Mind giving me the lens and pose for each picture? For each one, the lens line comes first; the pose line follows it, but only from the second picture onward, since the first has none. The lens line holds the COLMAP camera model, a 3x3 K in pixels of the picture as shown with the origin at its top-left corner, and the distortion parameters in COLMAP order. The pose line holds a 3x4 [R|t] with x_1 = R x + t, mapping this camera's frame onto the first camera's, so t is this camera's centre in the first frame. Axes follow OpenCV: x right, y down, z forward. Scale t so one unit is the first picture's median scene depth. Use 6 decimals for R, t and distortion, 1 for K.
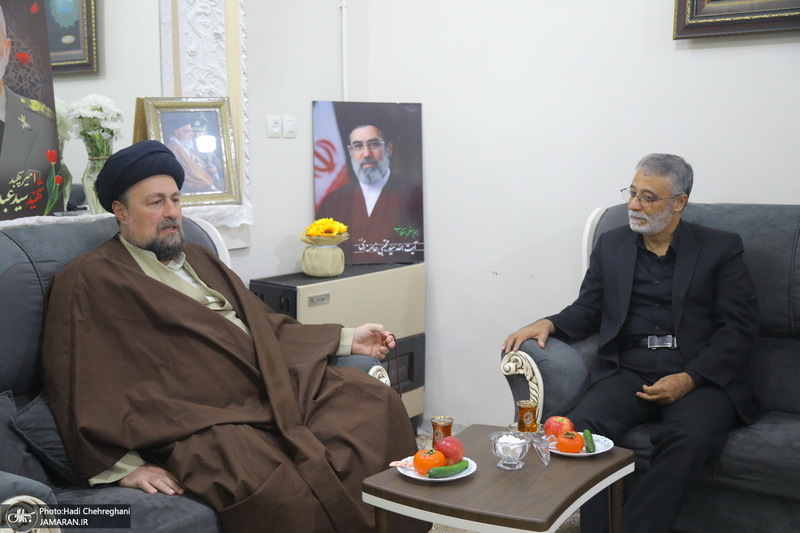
lens RADIAL K [[1011.0, 0, 387.9], [0, 1011.0, 257.9], [0, 0, 1]] dist [0.172958, 0.000000]
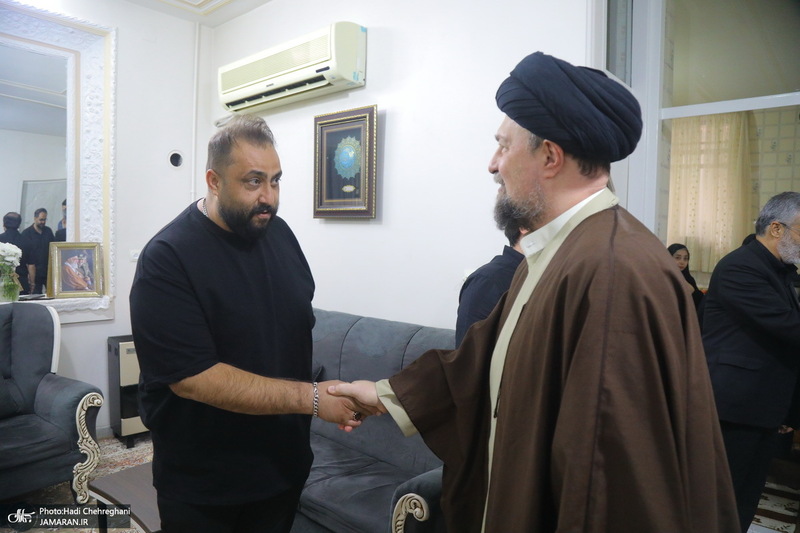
lens RADIAL K [[560.6, 0, 368.7], [0, 560.6, 276.0], [0, 0, 1]] dist [-0.098152, 0.047232]
pose [[0.984534, 0.038704, -0.170865, 0.532728], [-0.047635, 0.997687, -0.048482, -0.068037], [0.168594, 0.055872, 0.984101, 0.066320]]
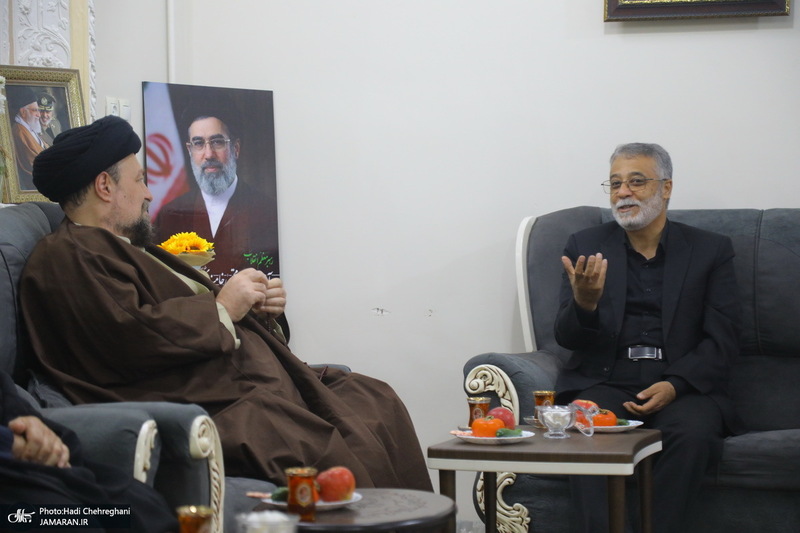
lens RADIAL K [[2108.1, 0, 378.6], [0, 2108.1, 255.9], [0, 0, 1]] dist [0.775466, 0.000000]
pose [[0.948887, 0.002297, 0.315608, -0.459403], [0.030232, 0.994714, -0.098133, 0.150547], [-0.314165, 0.102659, 0.943802, -0.597272]]
